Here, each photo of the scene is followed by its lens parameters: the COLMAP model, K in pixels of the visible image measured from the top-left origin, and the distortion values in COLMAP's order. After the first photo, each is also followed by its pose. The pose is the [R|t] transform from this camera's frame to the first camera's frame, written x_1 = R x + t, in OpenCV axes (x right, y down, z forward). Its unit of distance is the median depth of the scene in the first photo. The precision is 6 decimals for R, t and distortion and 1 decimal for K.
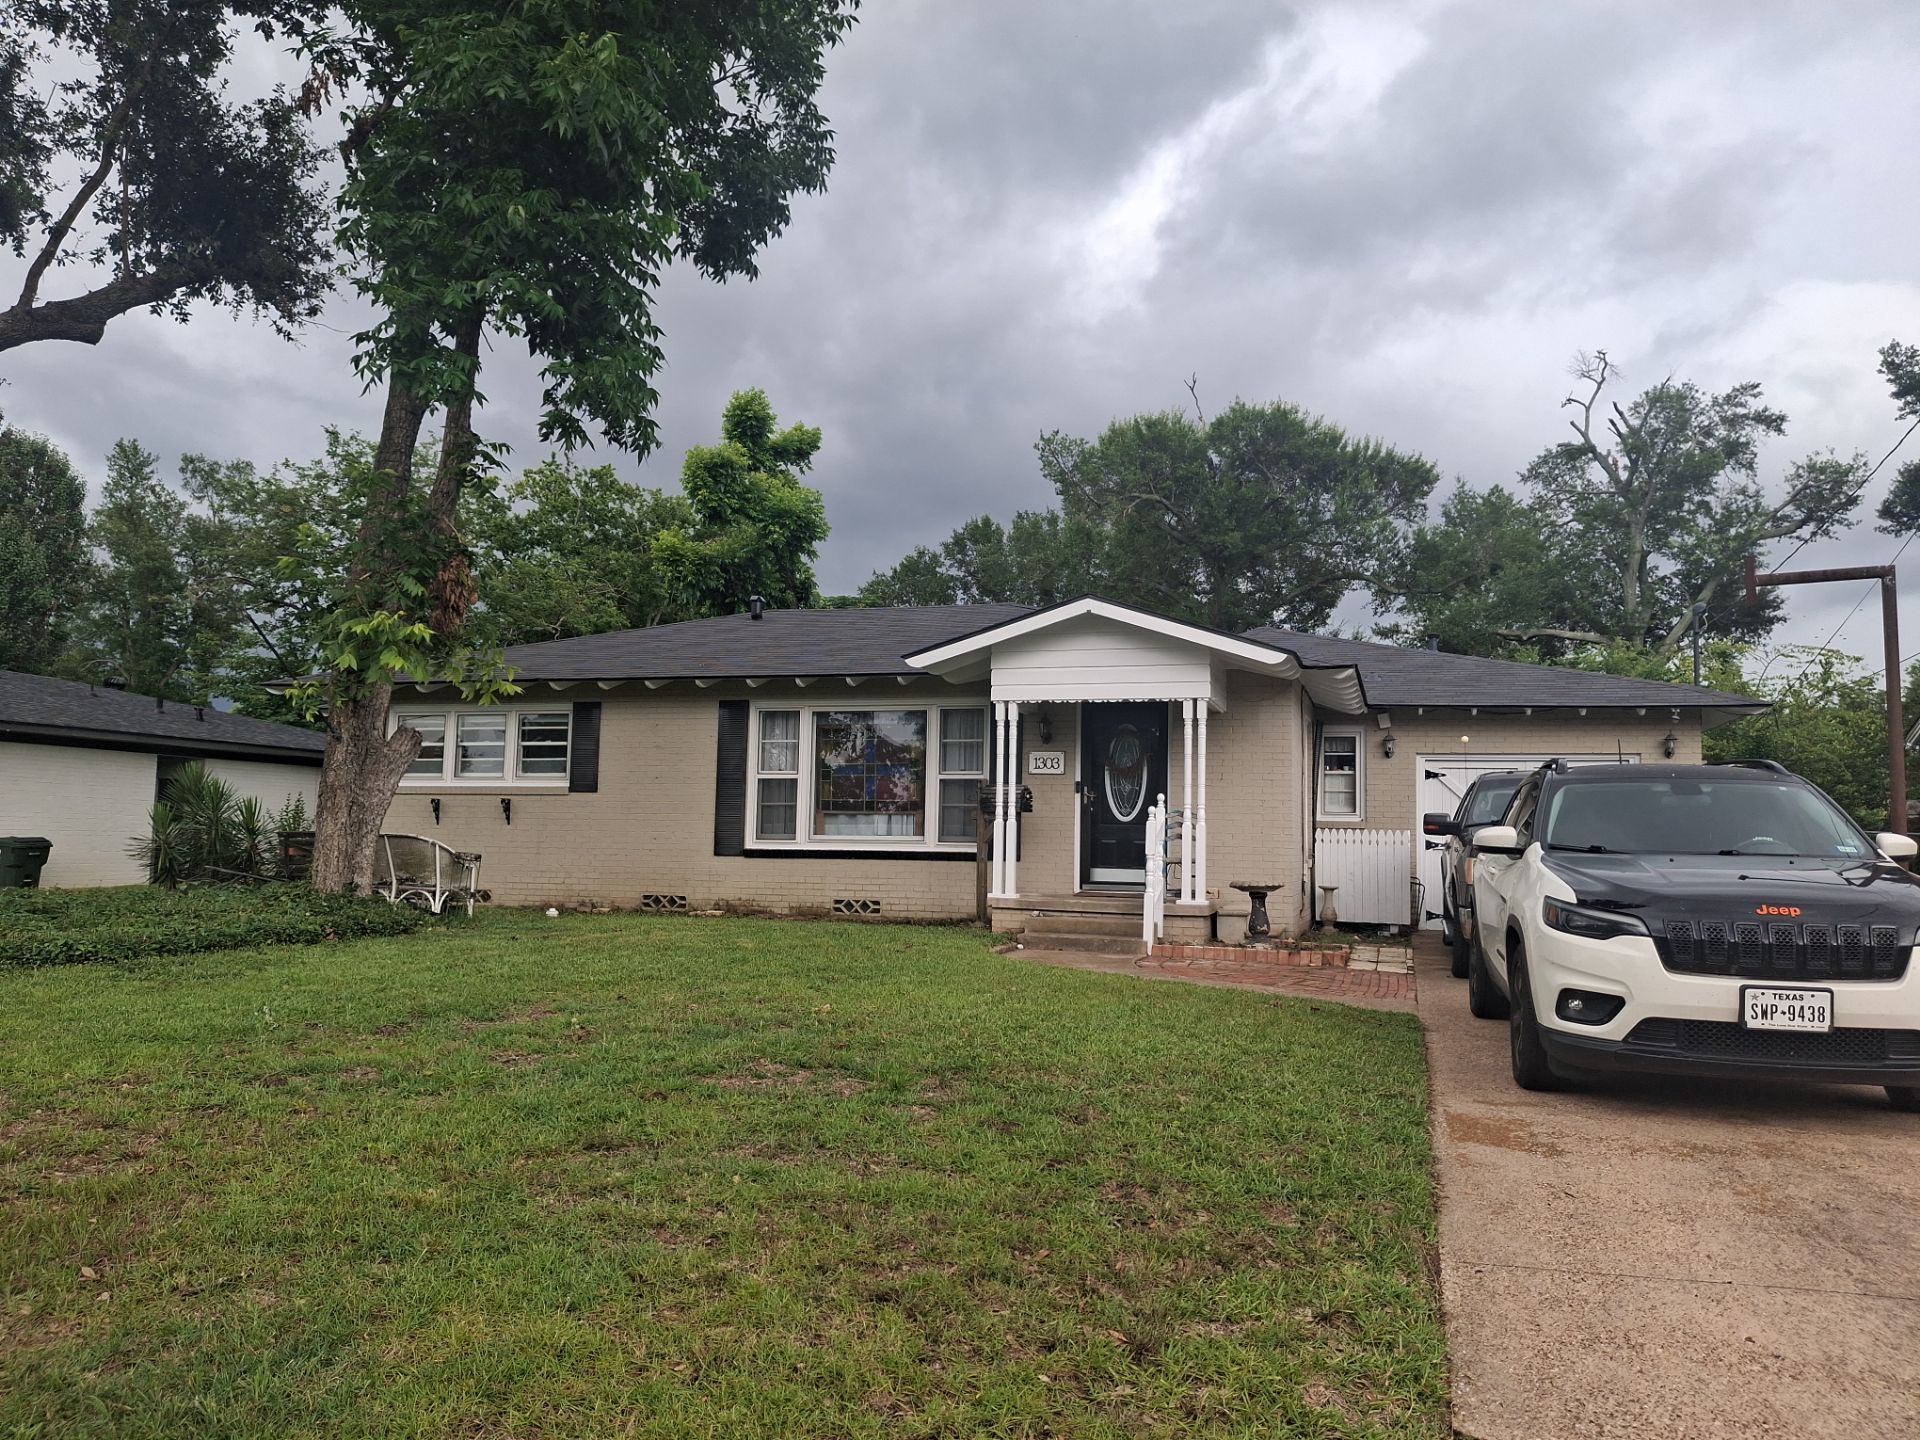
lens RADIAL K [[1426.4, 0, 960.0], [0, 1426.4, 720.0], [0, 0, 1]] dist [0.245675, -0.443527]
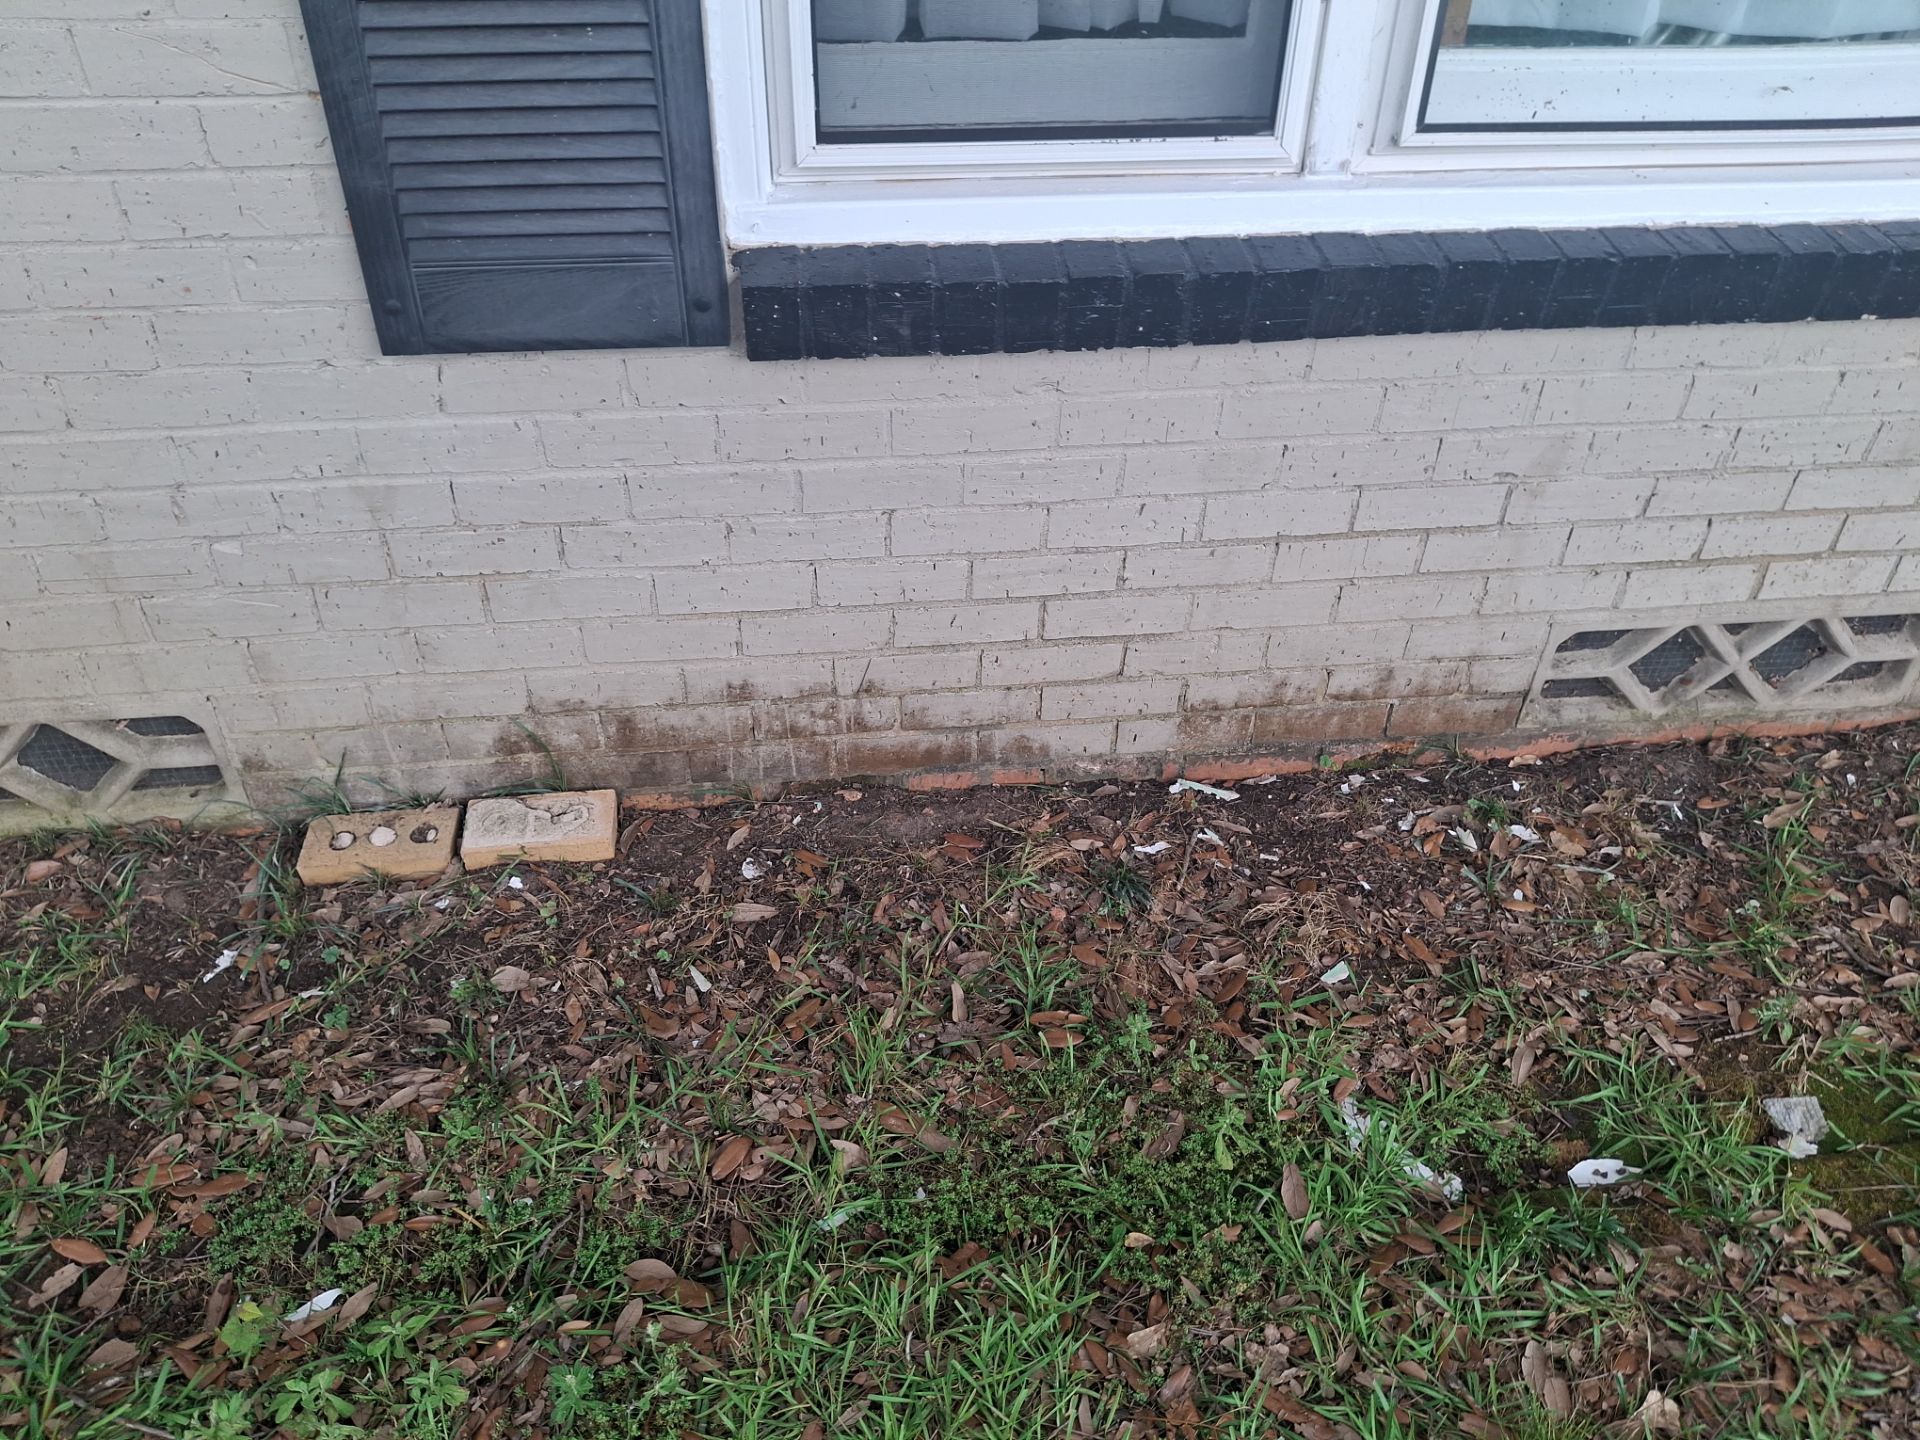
lens RADIAL K [[1481.4, 0, 985.9], [0, 1481.4, 755.0], [0, 0, 1]] dist [0.110559, -0.259010]
pose [[0.919117, -0.245343, 0.308270, -0.171080], [-0.032228, 0.733001, 0.679463, 0.045980], [-0.392663, -0.634441, 0.665808, 0.900892]]
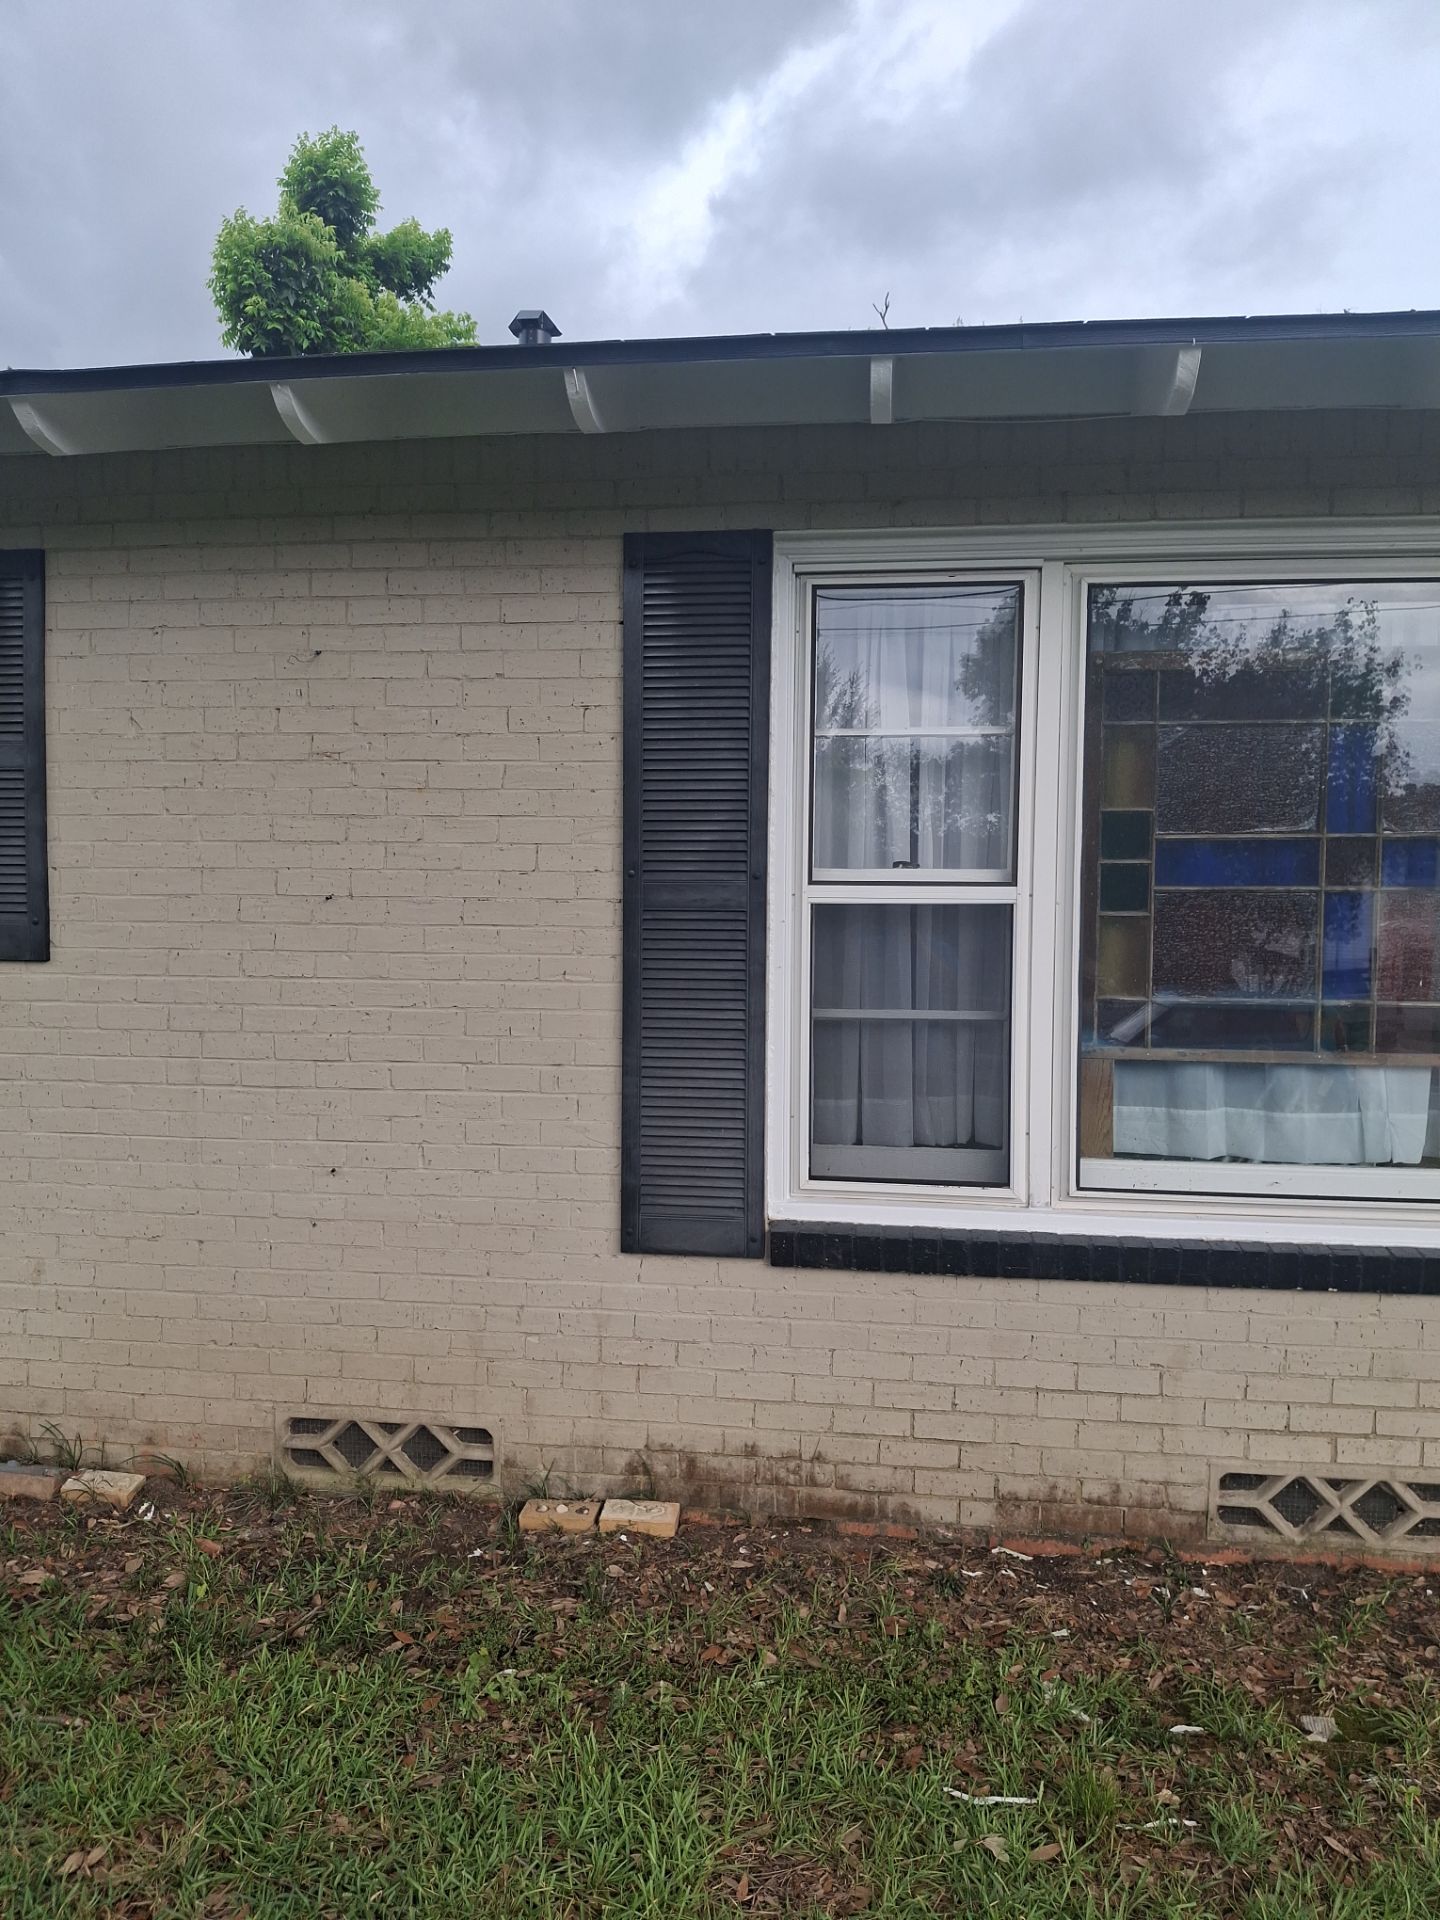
lens RADIAL K [[1426.4, 0, 720.0], [0, 1426.4, 960.0], [0, 0, 1]] dist [0.245675, -0.443527]
pose [[0.987678, -0.019843, 0.155235, -0.189075], [-0.001379, 0.990787, 0.135425, 0.019318], [-0.156492, -0.133970, 0.978551, 0.783784]]
